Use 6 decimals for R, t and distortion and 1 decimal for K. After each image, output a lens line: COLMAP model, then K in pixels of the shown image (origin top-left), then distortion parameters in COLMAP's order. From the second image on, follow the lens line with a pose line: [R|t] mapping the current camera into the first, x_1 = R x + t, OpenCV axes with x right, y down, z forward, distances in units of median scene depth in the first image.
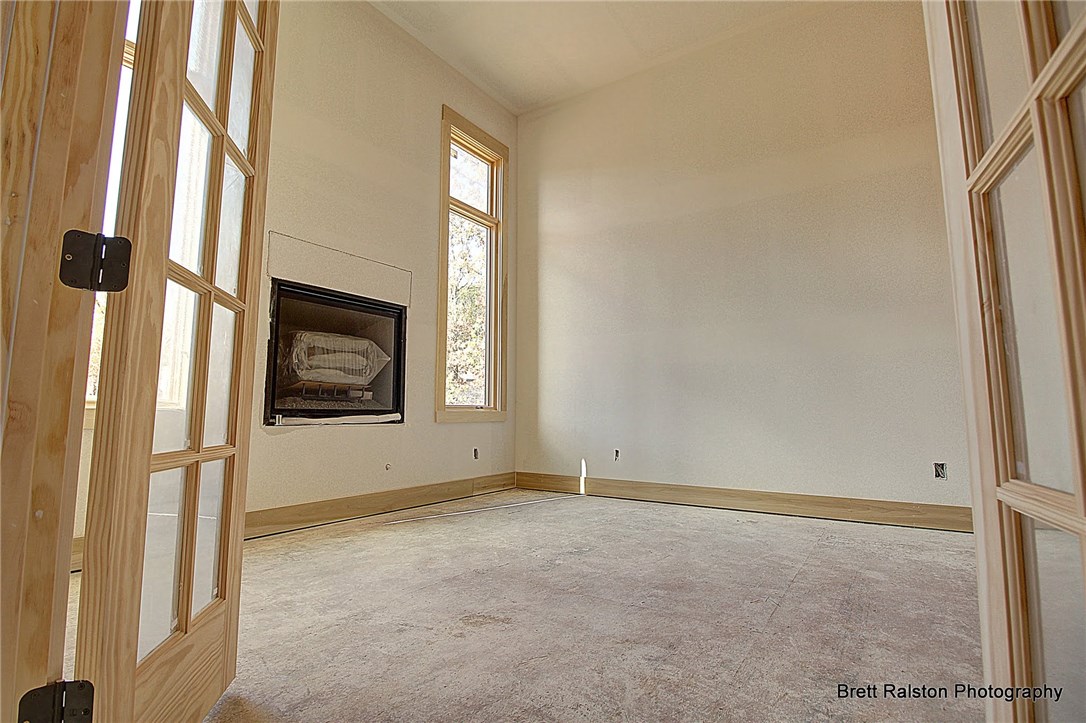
lens RADIAL K [[512.2, 0, 548.1], [0, 512.2, 355.5], [0, 0, 1]] dist [-0.005881, -0.004038]
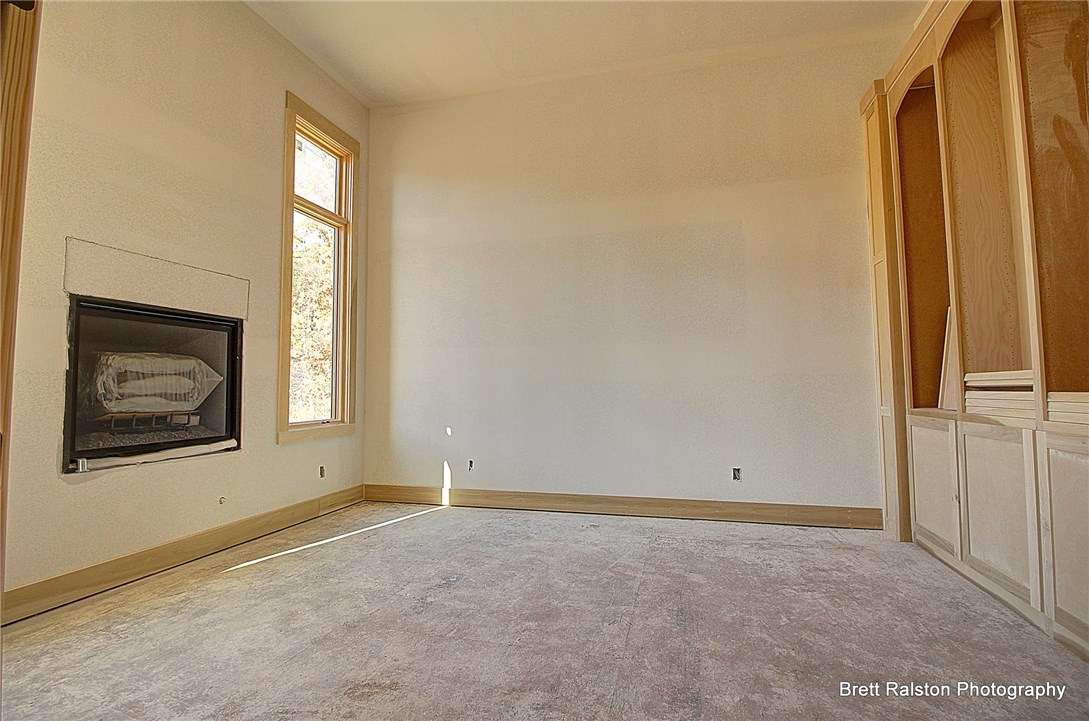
lens RADIAL K [[506.0, 0, 544.1], [0, 506.0, 357.7], [0, 0, 1]] dist [-0.003510, -0.010639]
pose [[0.948820, 0.011038, 0.315625, -0.066663], [-0.028323, 0.998336, 0.050229, -0.104922], [-0.314546, -0.056598, 0.947554, -0.001543]]
